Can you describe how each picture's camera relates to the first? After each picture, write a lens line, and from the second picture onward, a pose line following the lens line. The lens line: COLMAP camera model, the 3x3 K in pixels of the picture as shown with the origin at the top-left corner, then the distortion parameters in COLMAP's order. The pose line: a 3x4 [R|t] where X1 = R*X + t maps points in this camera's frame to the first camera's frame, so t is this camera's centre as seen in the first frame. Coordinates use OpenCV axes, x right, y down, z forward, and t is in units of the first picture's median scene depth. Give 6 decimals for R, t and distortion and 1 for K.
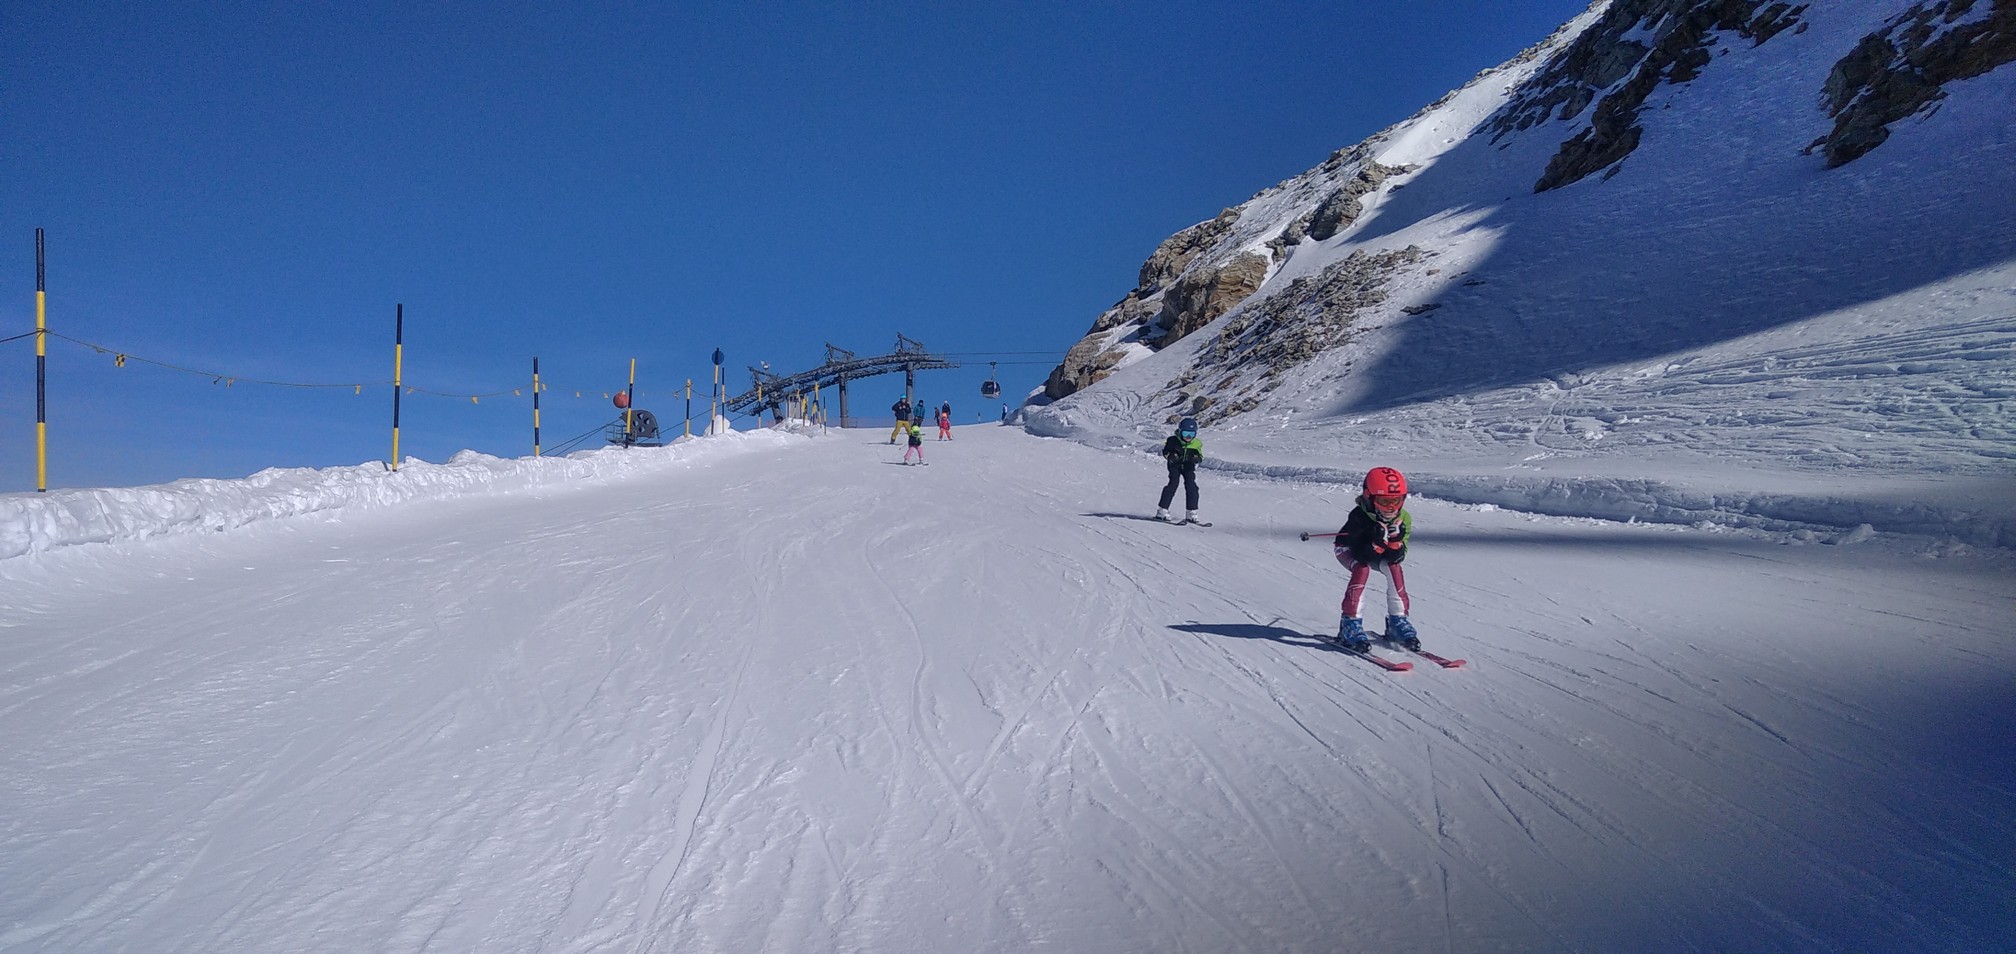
lens RADIAL K [[1585.5, 0, 1008.0], [0, 1585.5, 477.0], [0, 0, 1]] dist [0.093233, -0.145446]
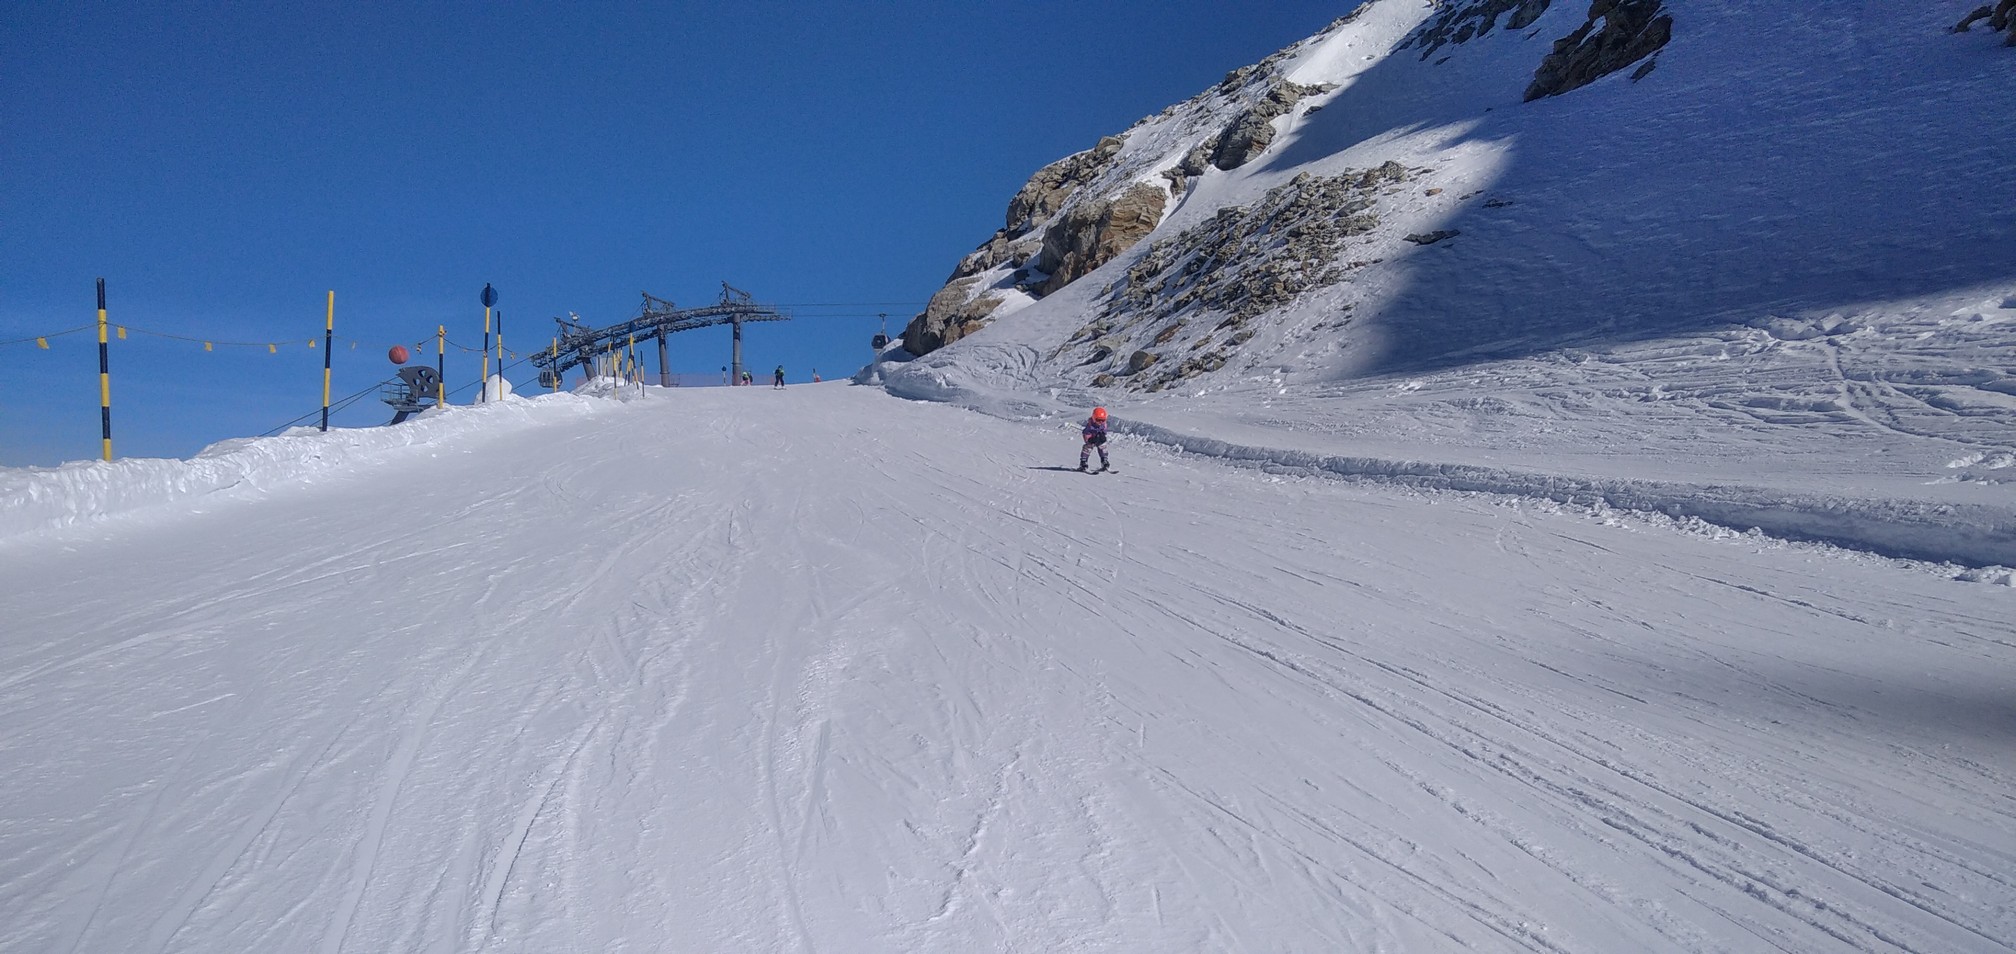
lens RADIAL K [[1591.2, 0, 1006.9], [0, 1591.2, 486.3], [0, 0, 1]] dist [0.089132, -0.142731]
pose [[0.994076, -0.008121, 0.108385, -0.027752], [0.004485, 0.999420, 0.033751, -0.011811], [-0.108597, -0.033065, 0.993536, 0.239474]]
